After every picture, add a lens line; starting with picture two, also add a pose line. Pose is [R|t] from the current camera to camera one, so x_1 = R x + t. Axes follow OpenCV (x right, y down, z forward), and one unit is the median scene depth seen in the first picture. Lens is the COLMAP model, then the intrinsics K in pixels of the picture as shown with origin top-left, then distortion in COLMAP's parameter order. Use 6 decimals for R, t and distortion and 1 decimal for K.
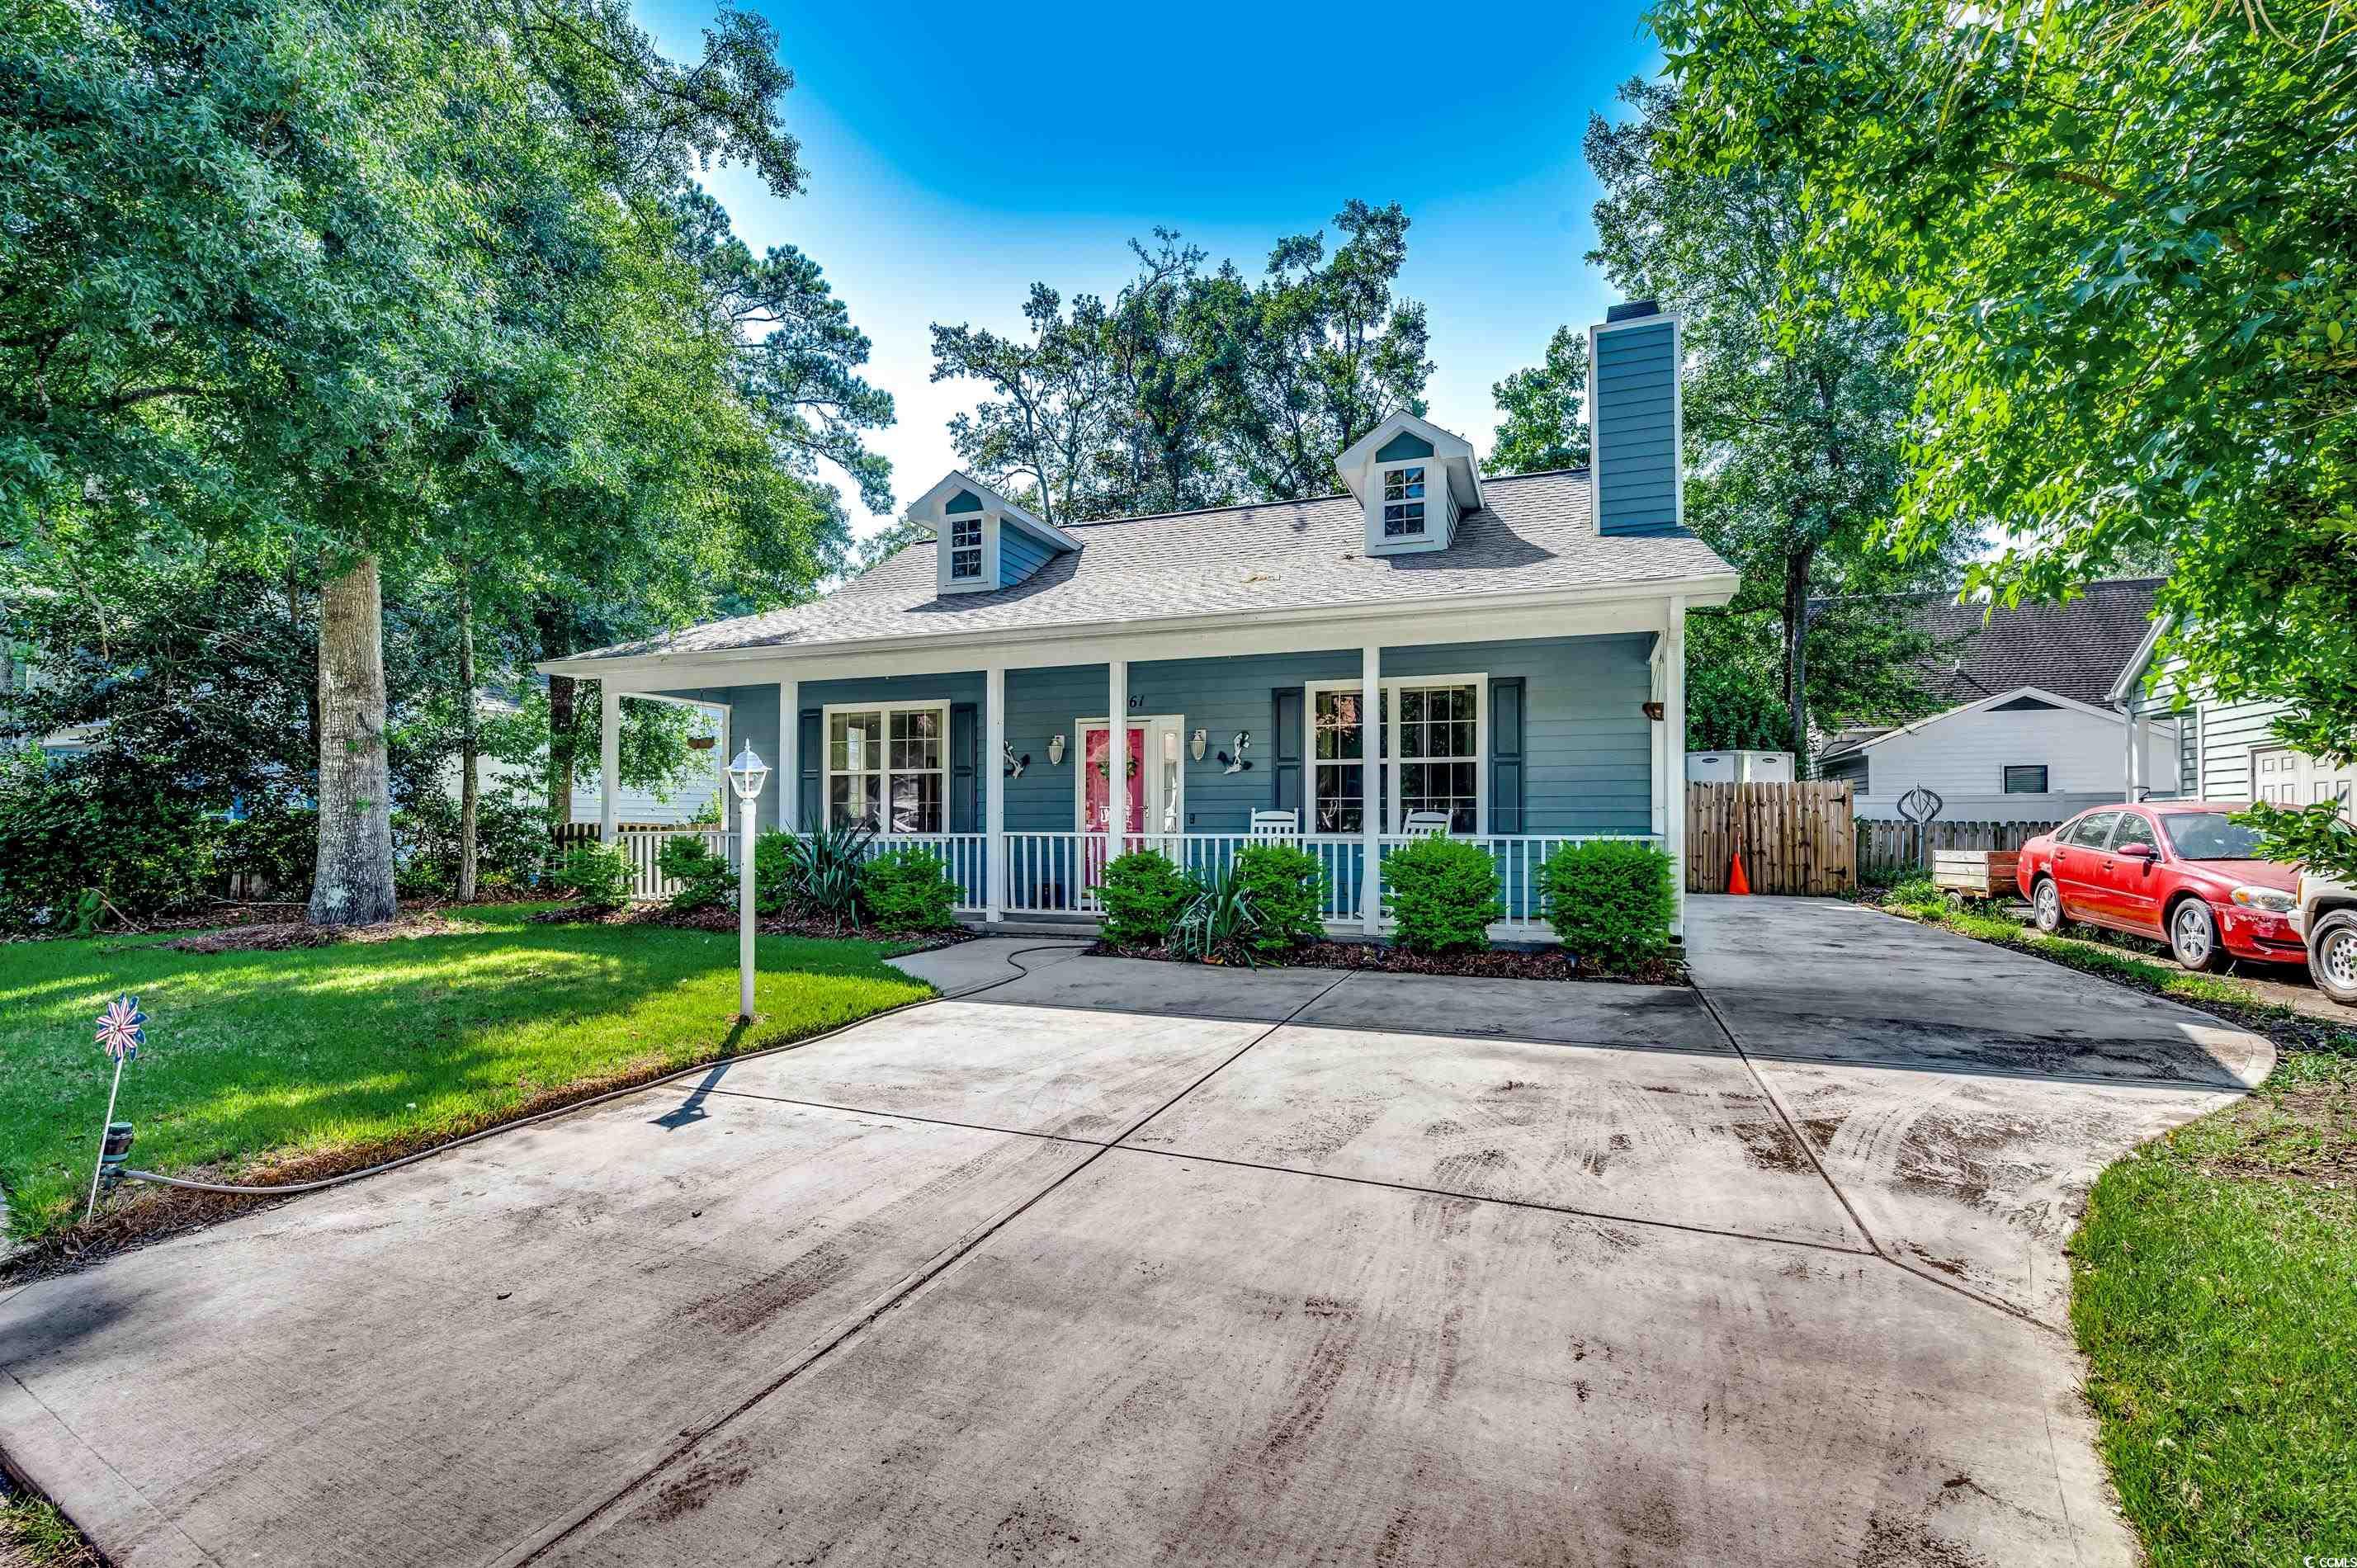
lens RADIAL K [[1054.3, 0, 1185.2], [0, 1054.3, 795.9], [0, 0, 1]] dist [-0.004100, 0.001274]
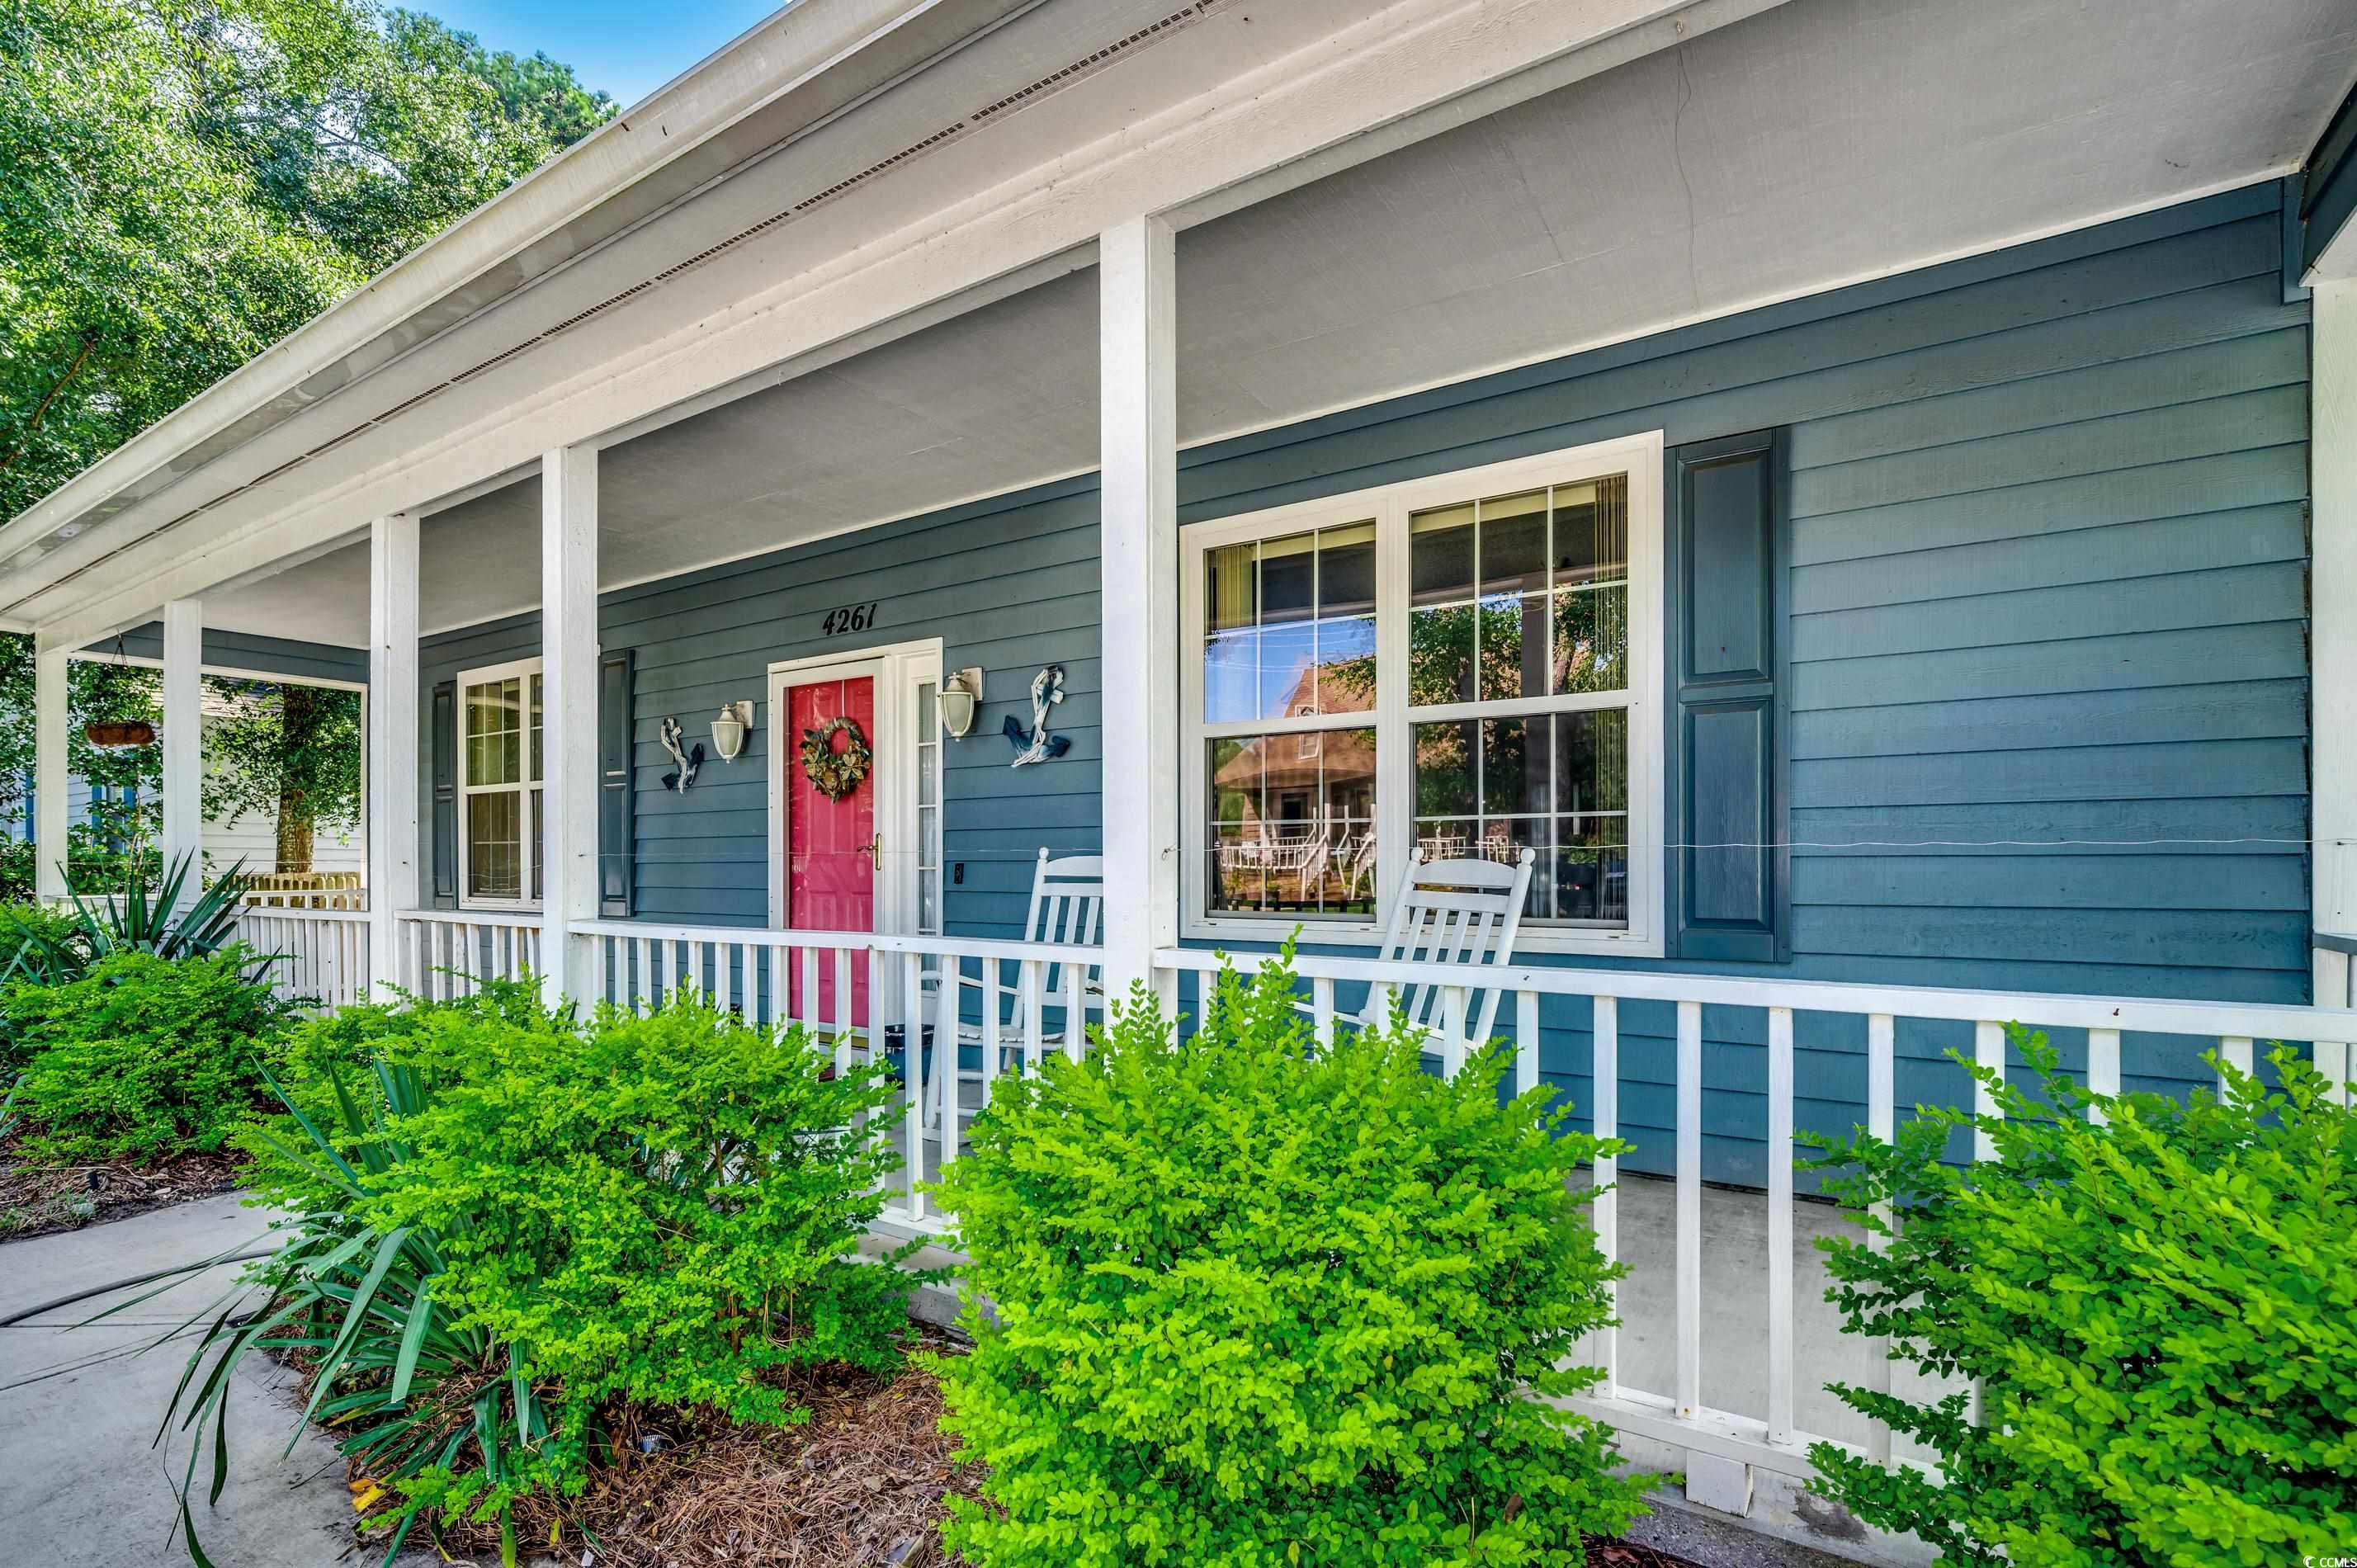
lens RADIAL K [[1054.3, 0, 1199.2], [0, 1054.3, 855.4], [0, 0, 1]] dist [-0.004100, 0.001274]
pose [[0.982417, -0.002660, -0.186678, 0.193013], [0.005642, 0.999865, 0.015442, 0.008375], [0.186612, -0.016224, 0.982300, 0.608714]]
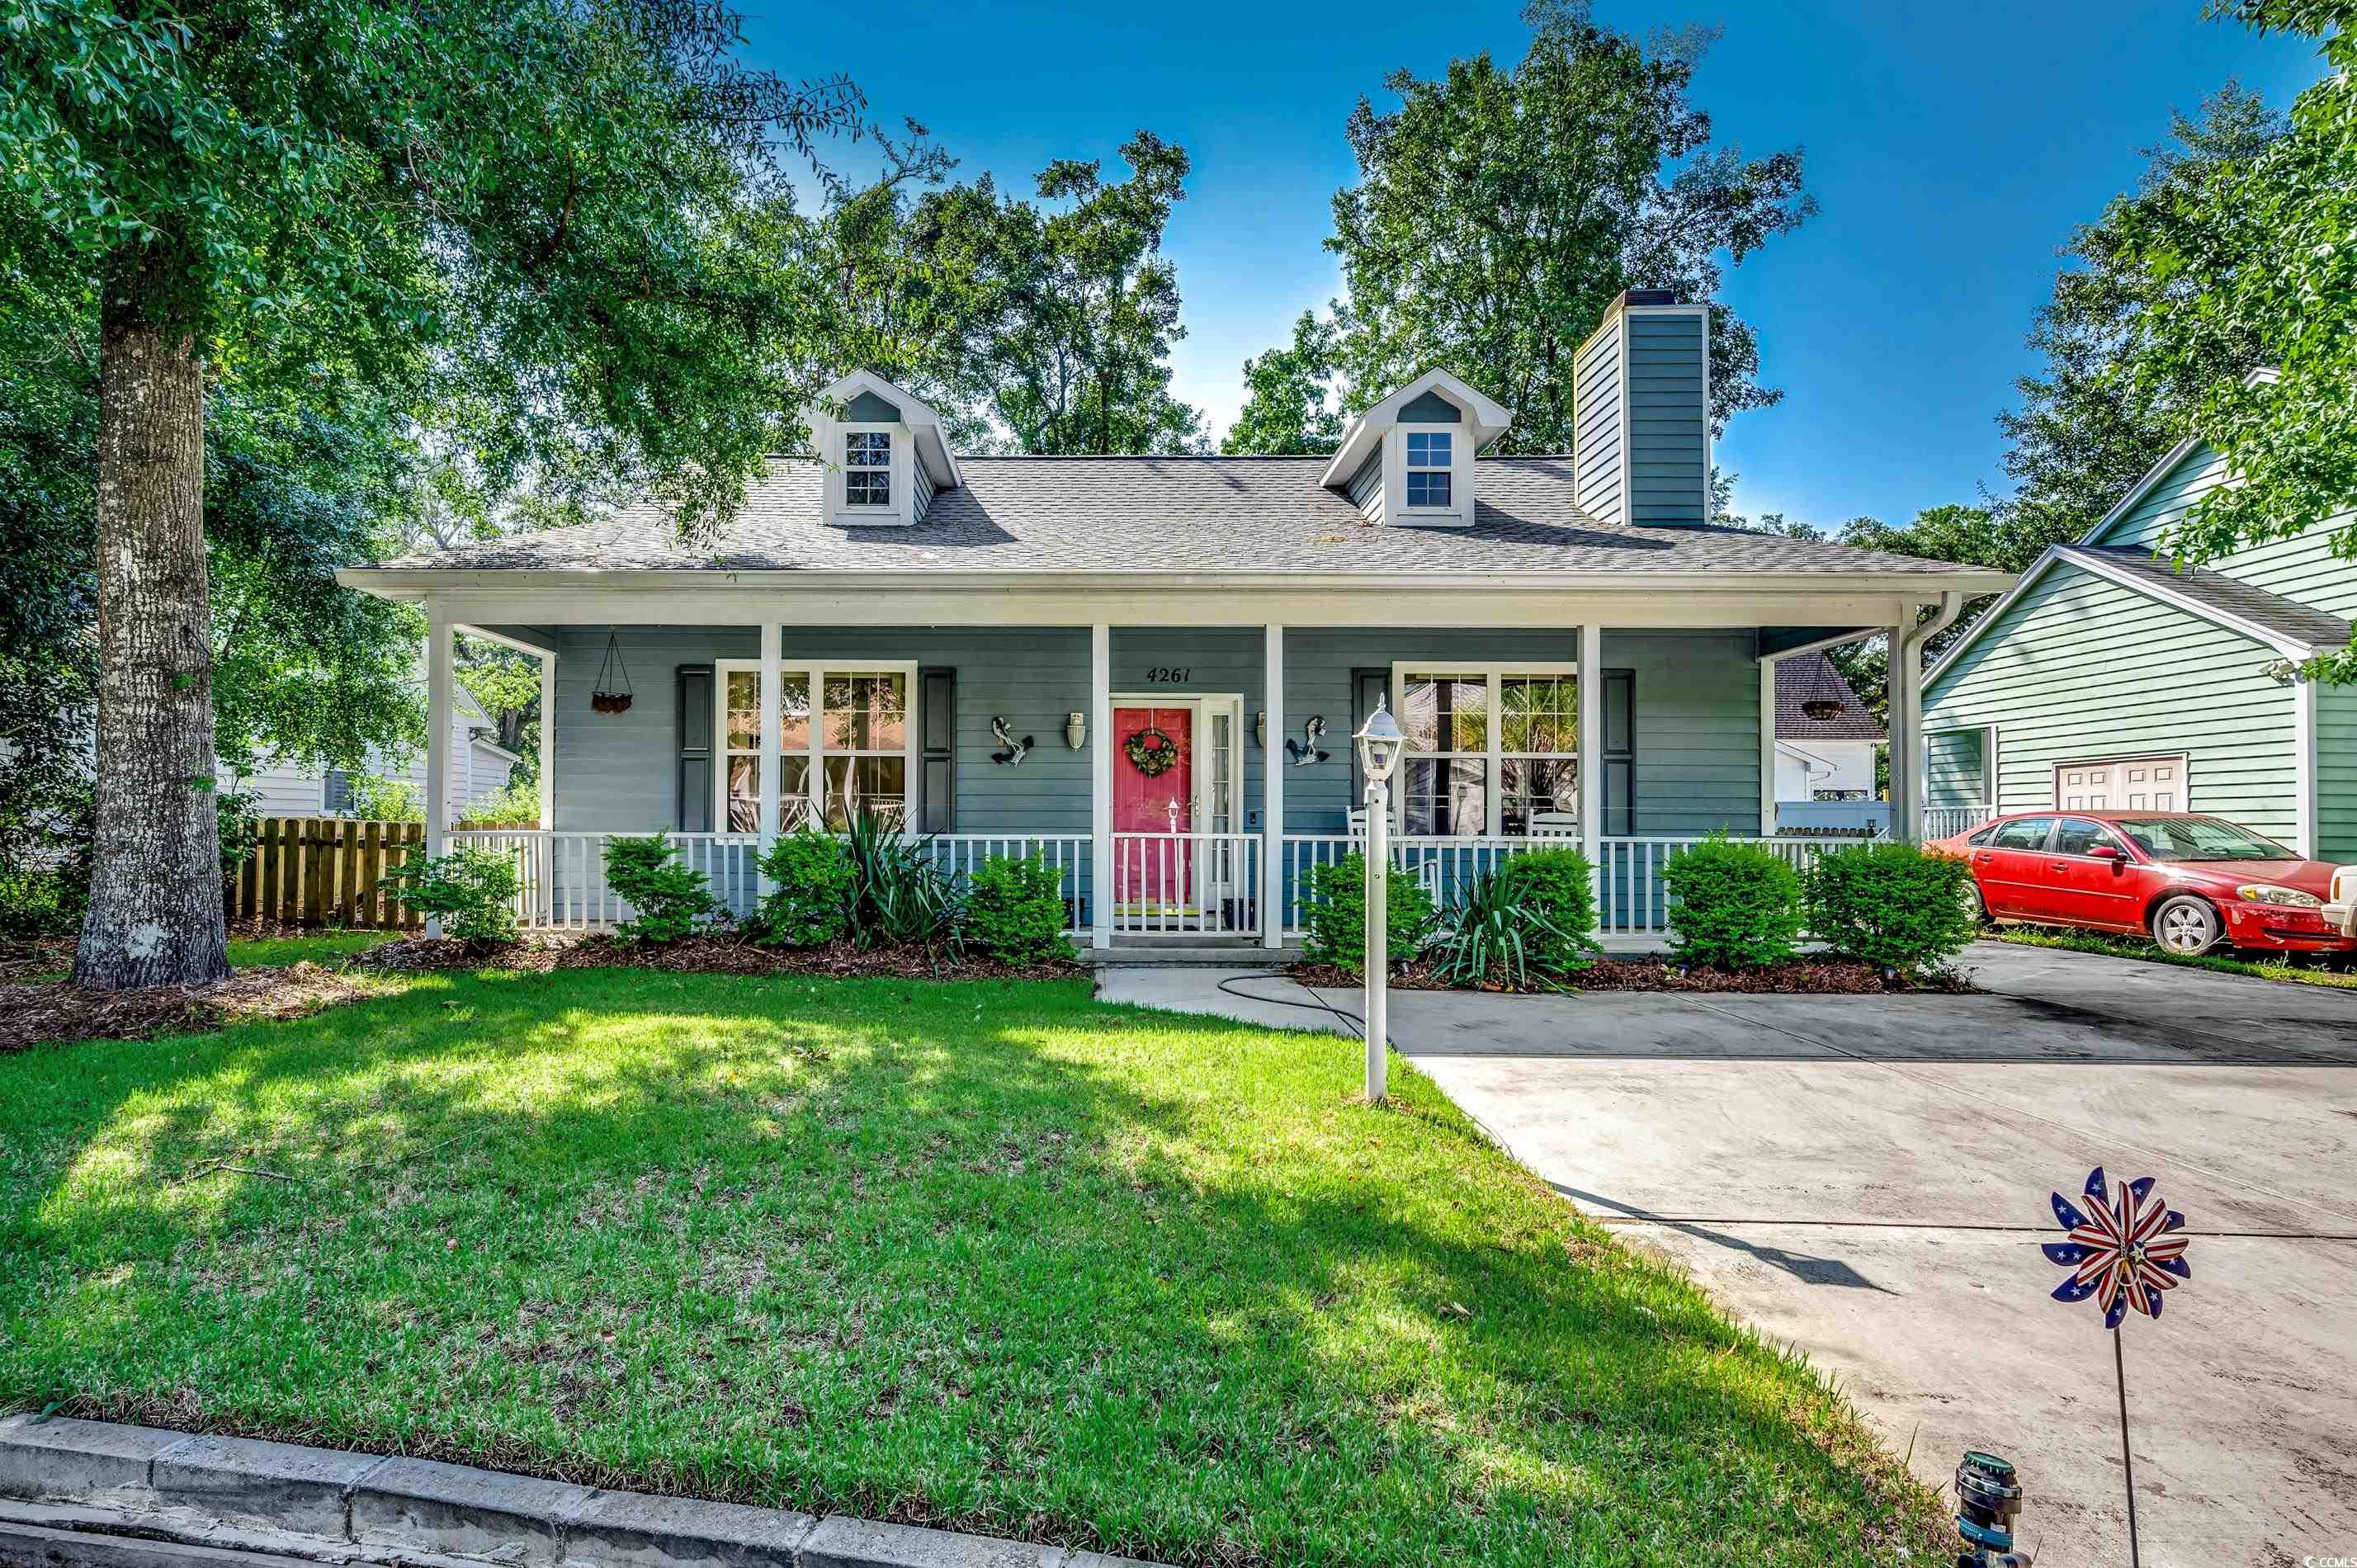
lens RADIAL K [[1153.7, 0, 1162.8], [0, 1153.7, 796.4], [0, 0, 1]] dist [0.000282, 0.000024]
pose [[0.940288, 0.014515, 0.340070, -0.386744], [-0.014865, 0.999888, -0.001577, 0.007451], [-0.340055, -0.003572, 0.940399, 0.164557]]
